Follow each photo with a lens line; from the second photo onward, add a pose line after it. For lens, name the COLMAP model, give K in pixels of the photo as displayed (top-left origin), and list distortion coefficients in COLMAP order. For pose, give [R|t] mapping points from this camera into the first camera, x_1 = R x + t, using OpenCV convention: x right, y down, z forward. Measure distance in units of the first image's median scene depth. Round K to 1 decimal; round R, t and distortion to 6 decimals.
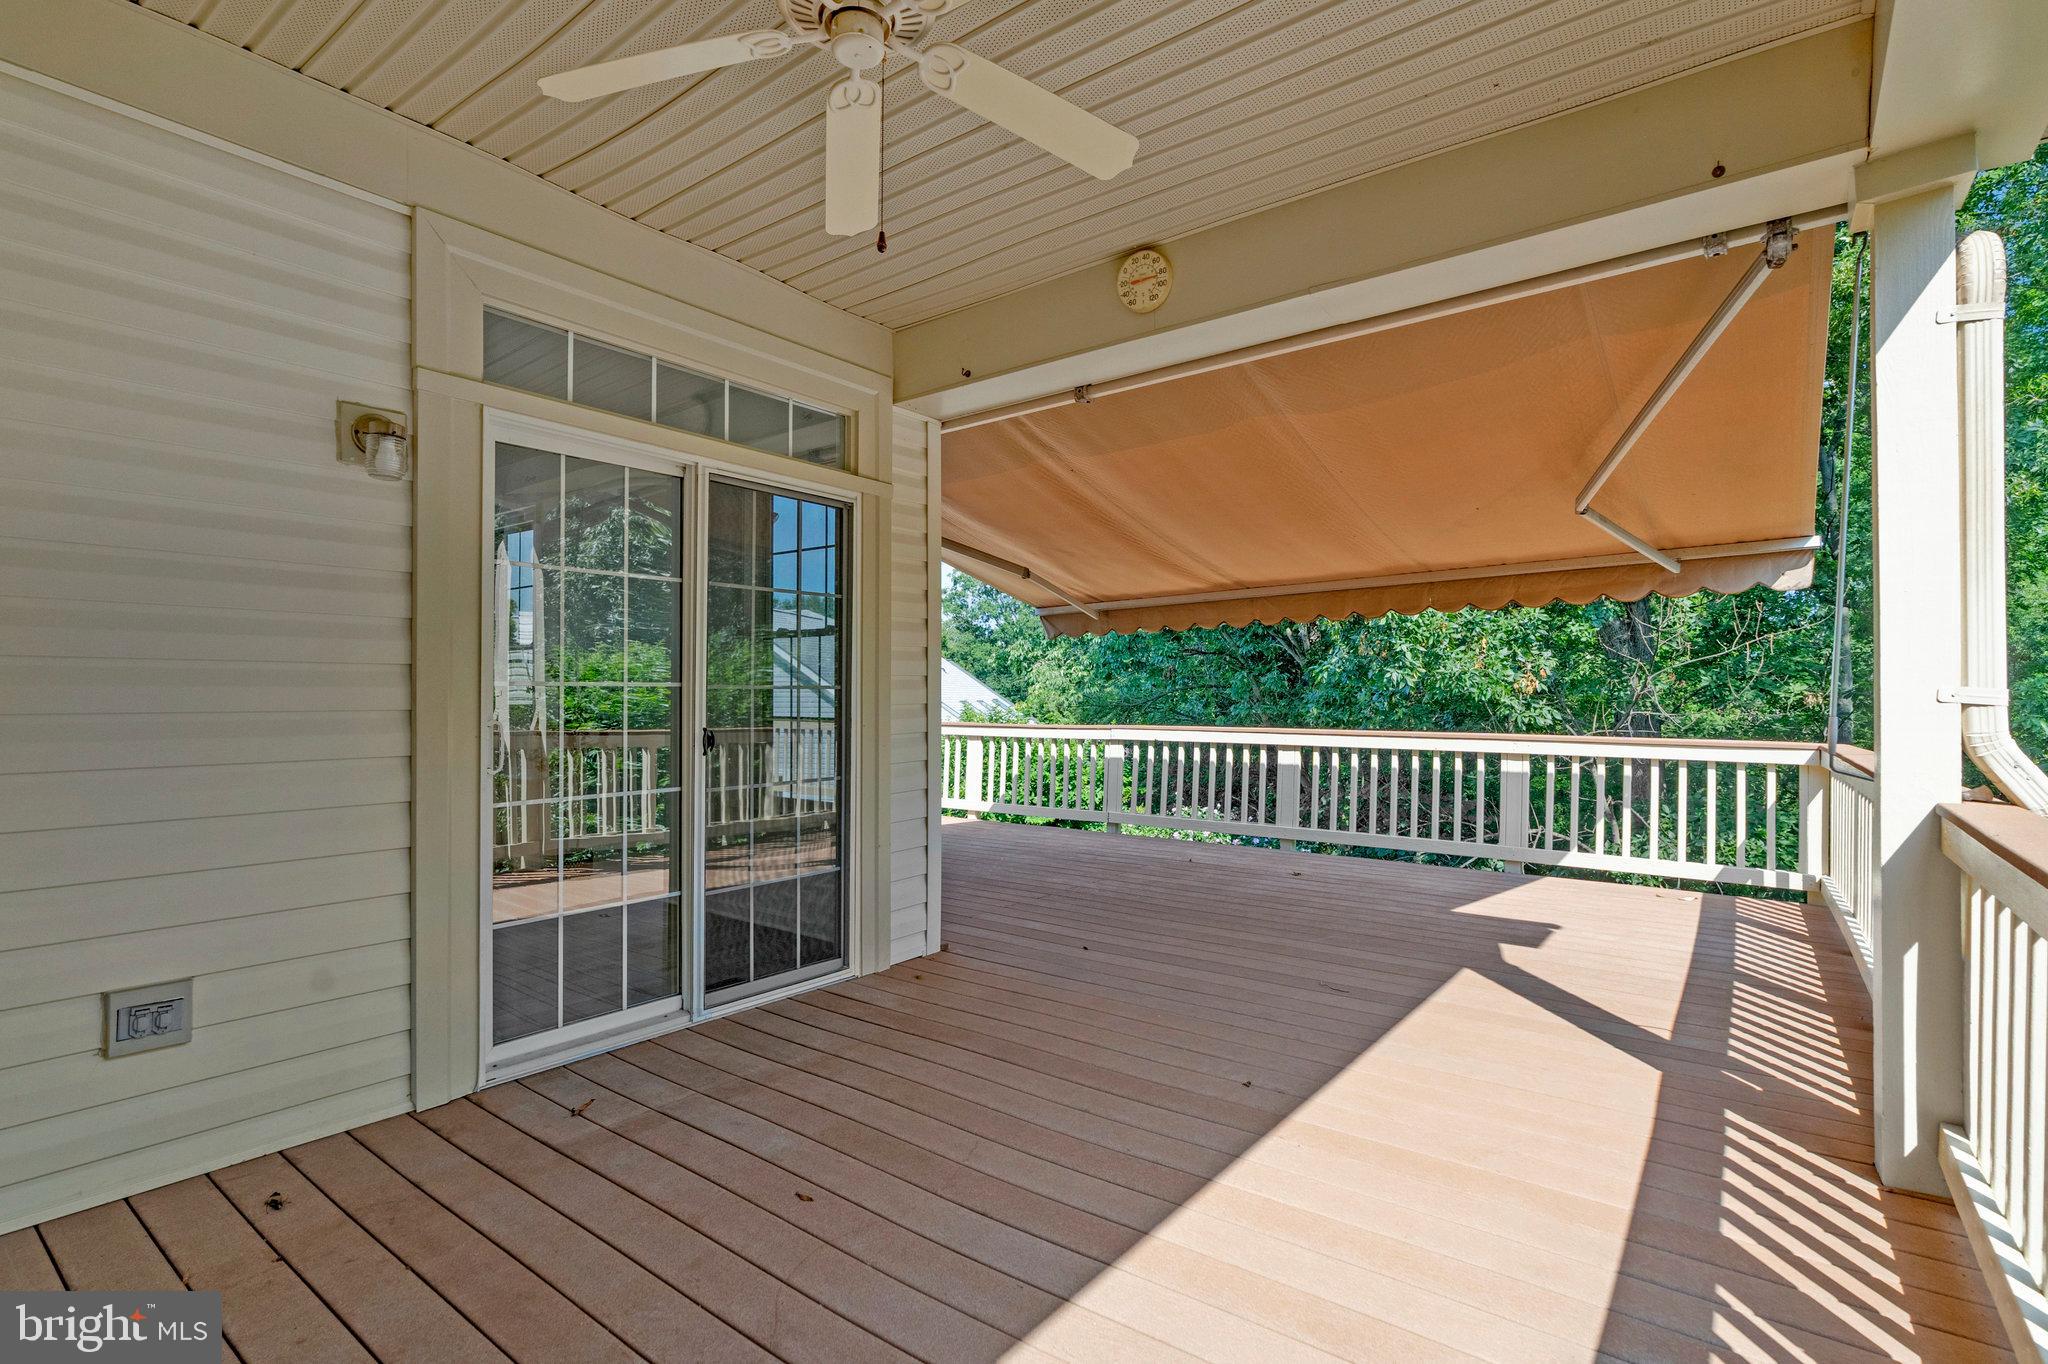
lens RADIAL K [[958.7, 0, 1015.2], [0, 958.7, 687.6], [0, 0, 1]] dist [-0.004631, -0.000050]
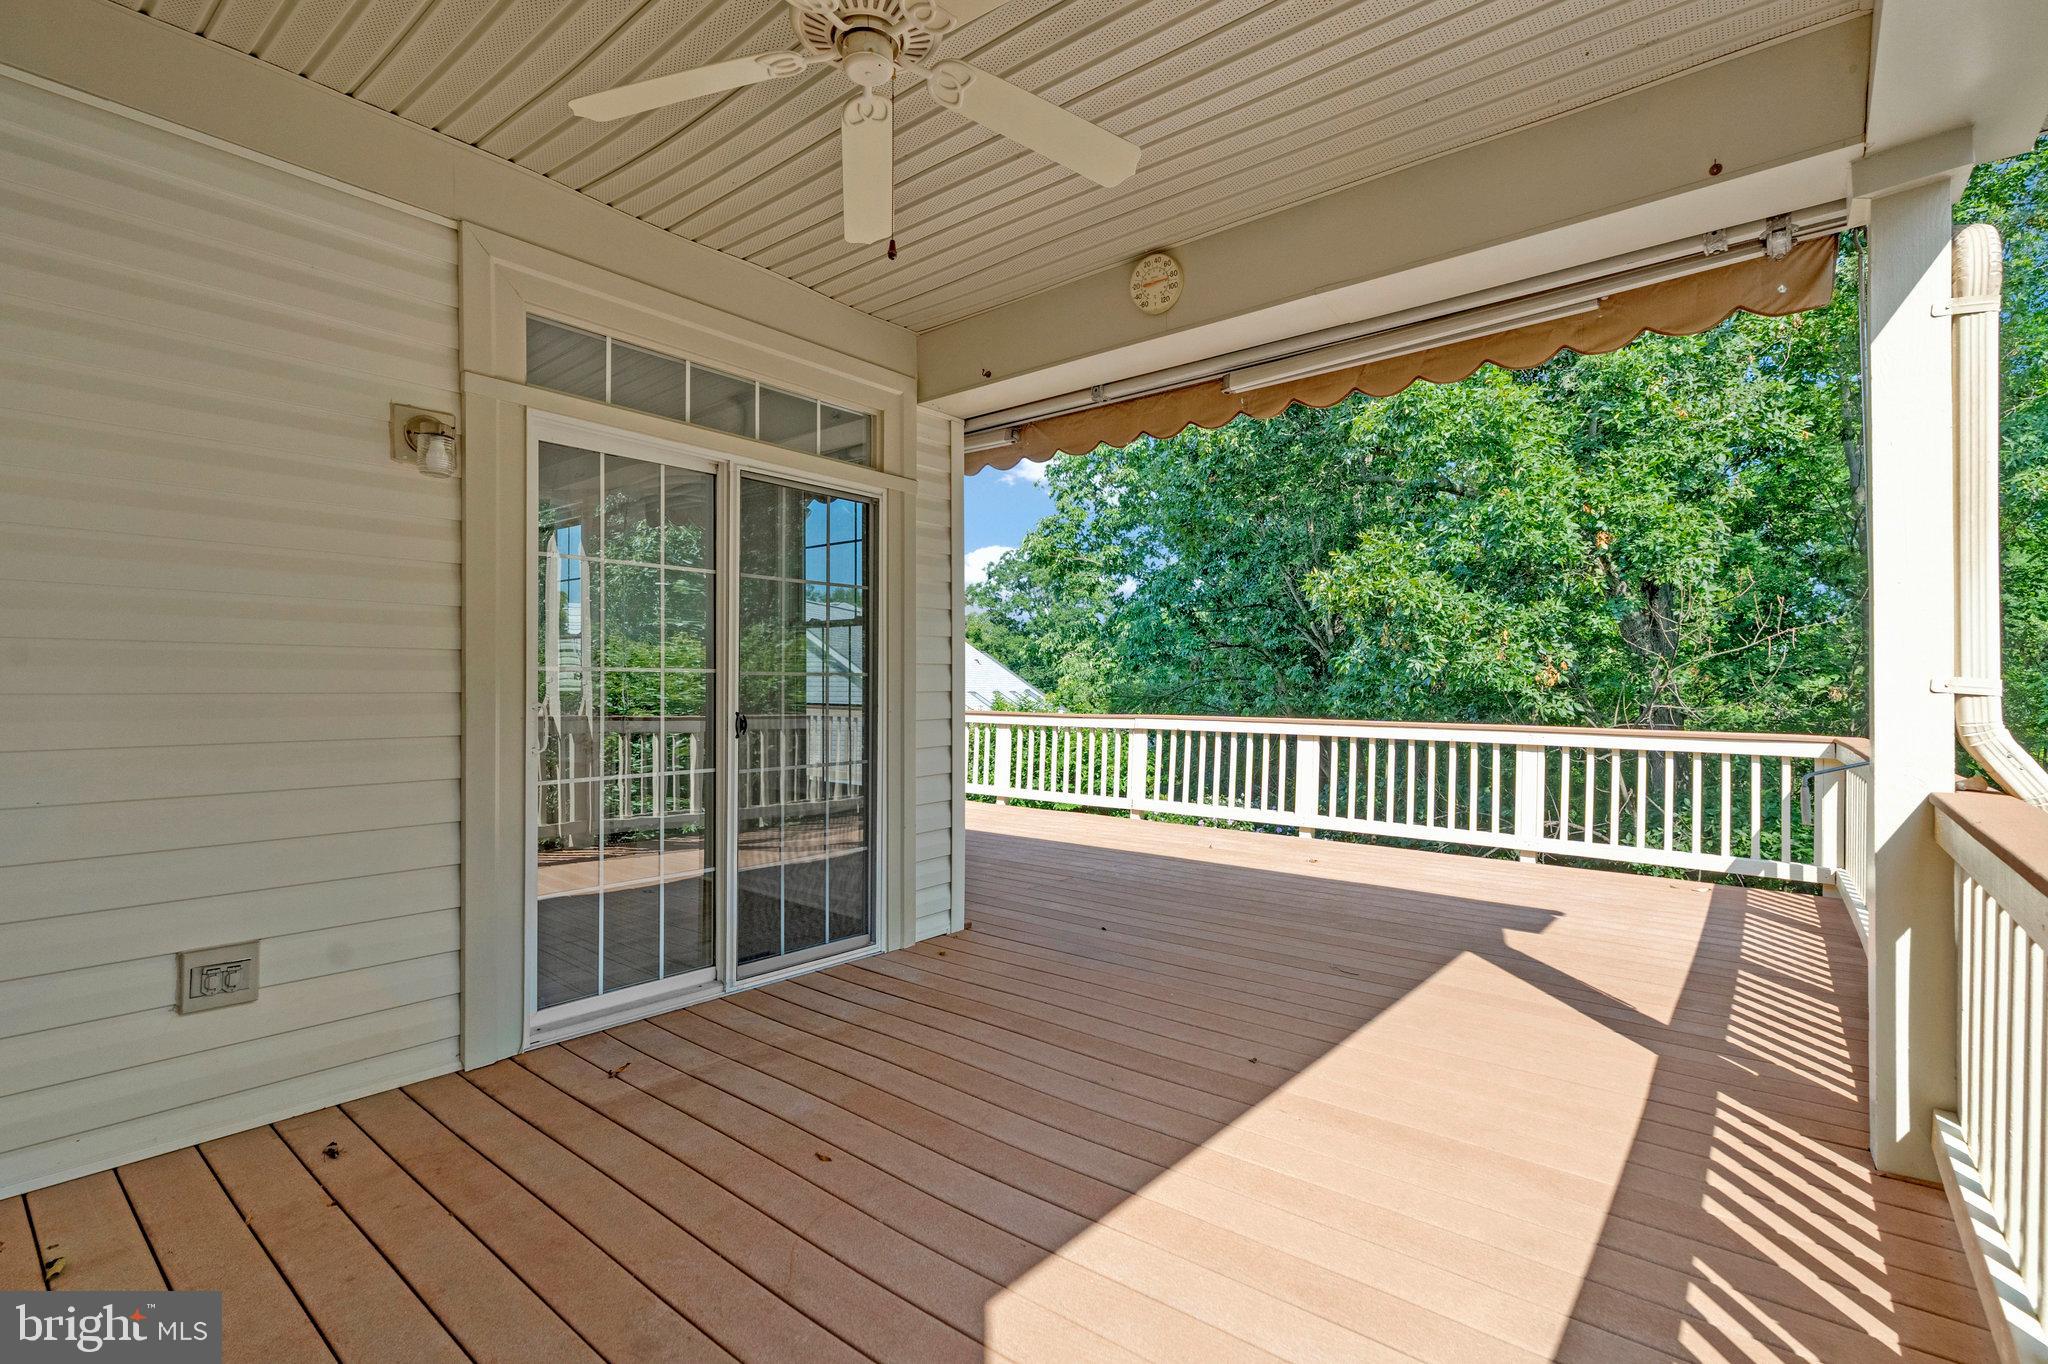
lens RADIAL K [[934.8, 0, 1024.0], [0, 934.8, 682.0], [0, 0, 1]] dist [0.000382, -0.000073]
pose [[0.999341, 0.005245, -0.035925, 0.031199], [-0.005207, 0.999986, 0.001144, 0.006302], [0.035931, -0.000956, 0.999354, -0.017513]]
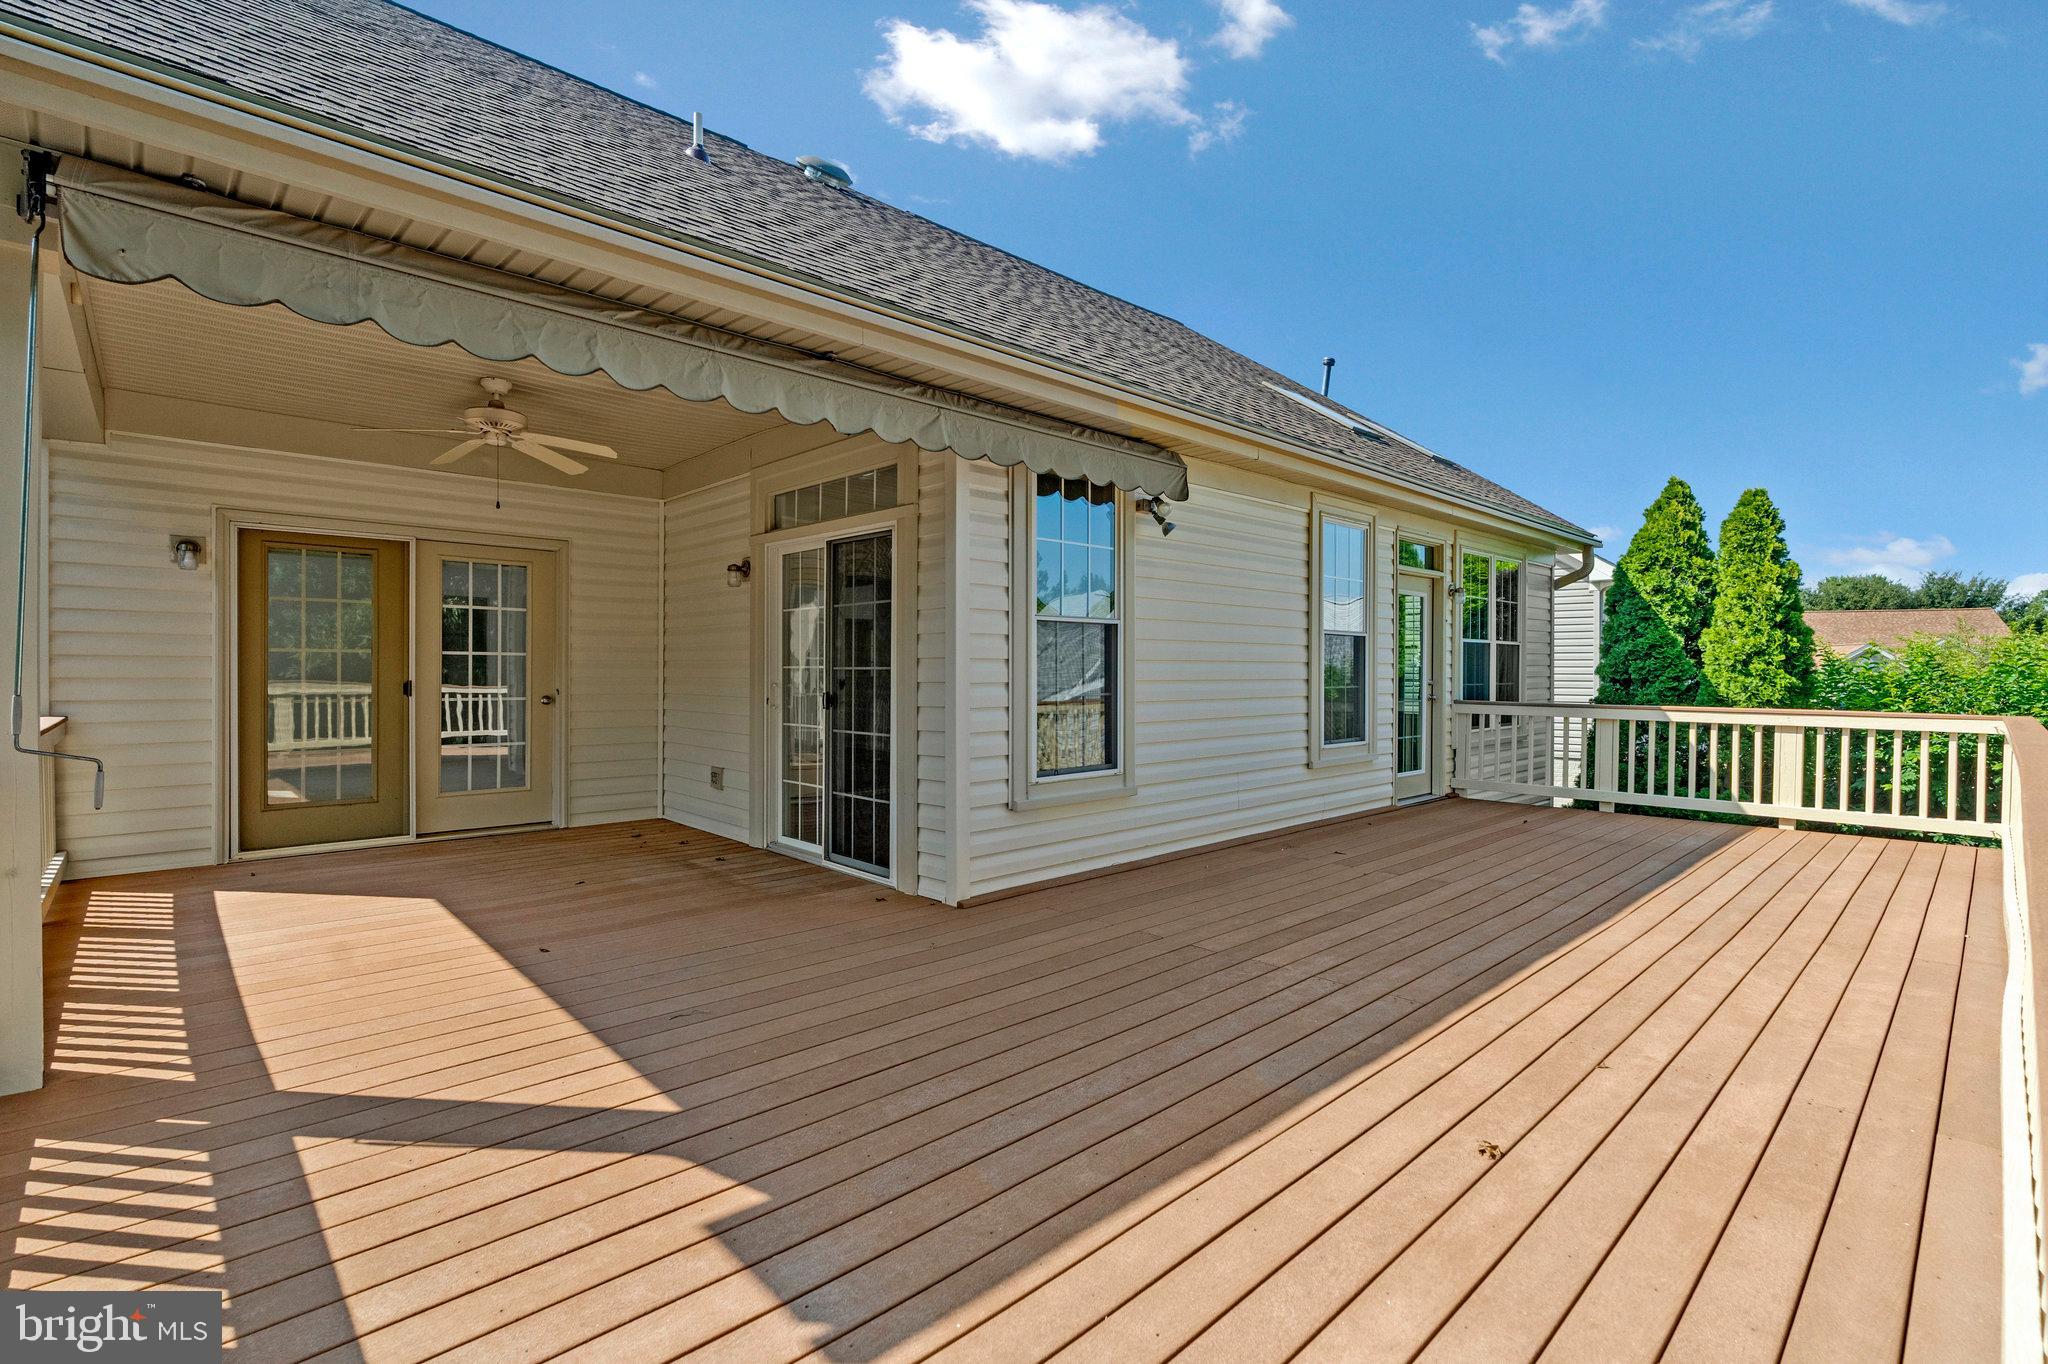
lens RADIAL K [[934.8, 0, 1024.0], [0, 934.8, 682.0], [0, 0, 1]] dist [0.000382, -0.000073]
pose [[-0.154197, 0.009419, -0.987995, 1.463502], [-0.001295, 0.999952, 0.009735, 0.007422], [0.988039, 0.002780, -0.154177, 1.875806]]
